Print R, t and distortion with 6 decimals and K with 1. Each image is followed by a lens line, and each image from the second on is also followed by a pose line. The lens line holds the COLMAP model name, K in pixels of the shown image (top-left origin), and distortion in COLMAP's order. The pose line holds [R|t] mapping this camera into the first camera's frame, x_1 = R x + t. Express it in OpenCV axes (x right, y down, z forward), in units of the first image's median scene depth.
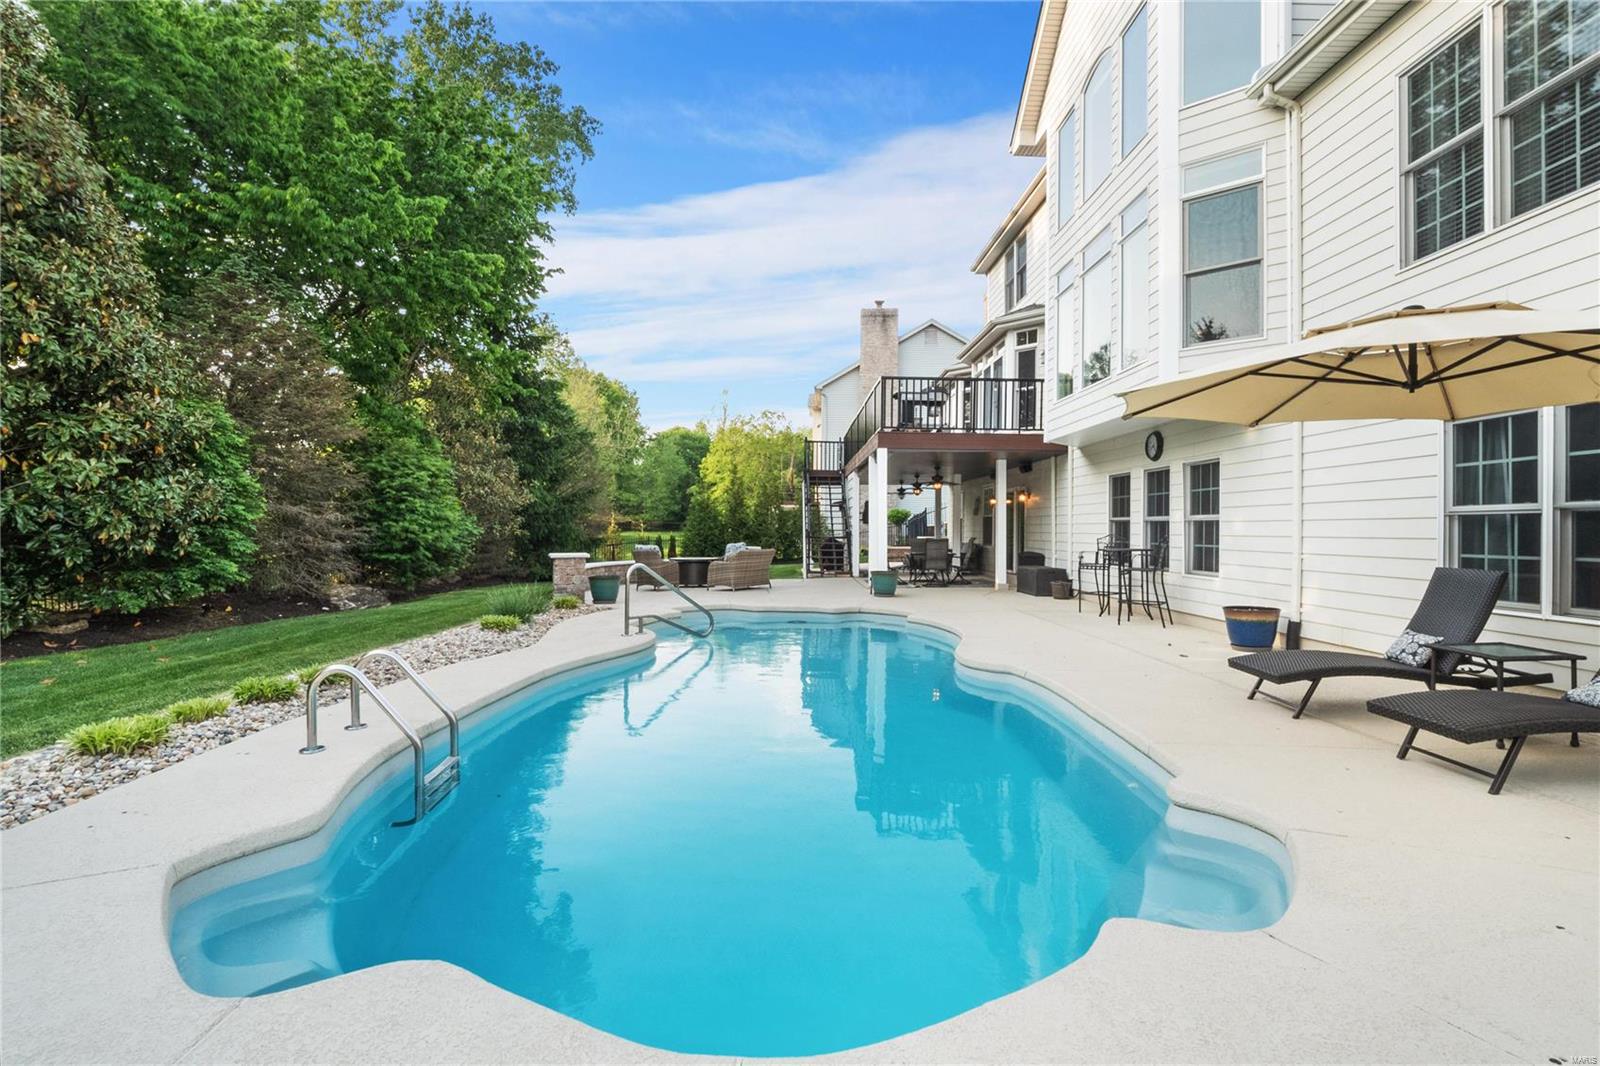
lens RADIAL K [[749.1, 0, 792.4], [0, 749.1, 516.4], [0, 0, 1]] dist [-0.006321, -0.000878]
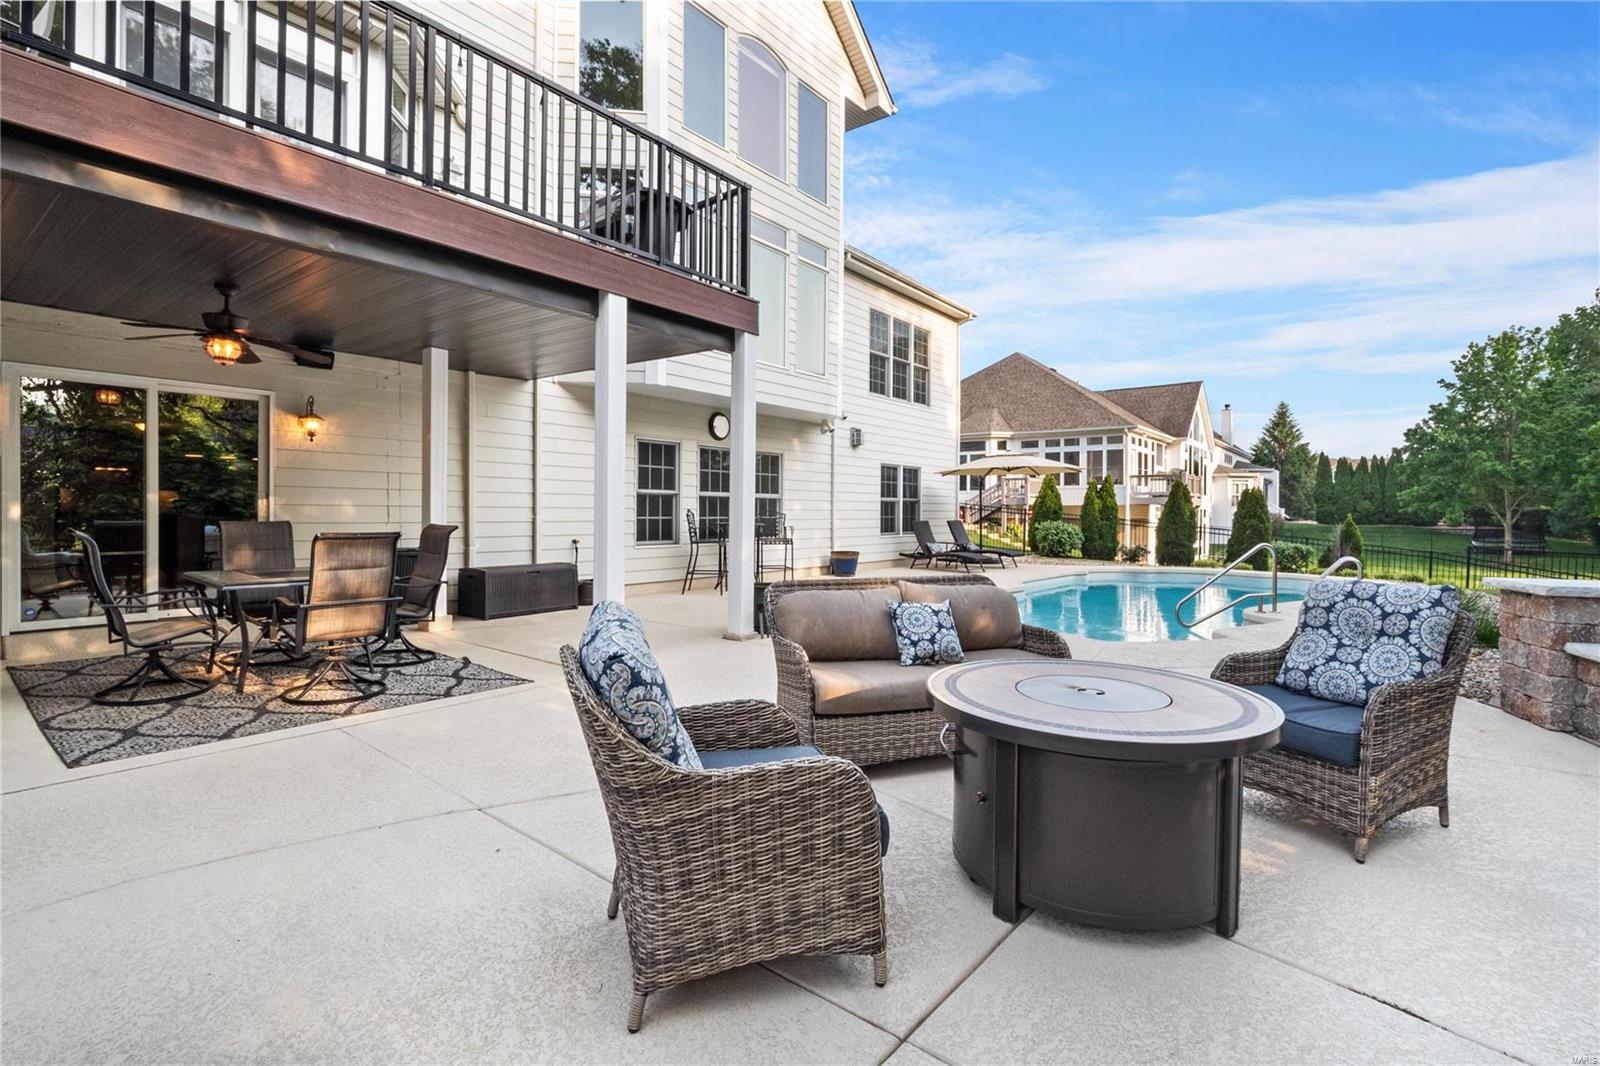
lens RADIAL K [[749.1, 0, 792.4], [0, 749.1, 516.4], [0, 0, 1]] dist [-0.006321, -0.000878]
pose [[-0.782410, -0.031983, 0.621941, -0.298123], [-0.034259, 0.999379, 0.008294, 0.025064], [-0.621820, -0.014818, -0.783020, 2.086485]]
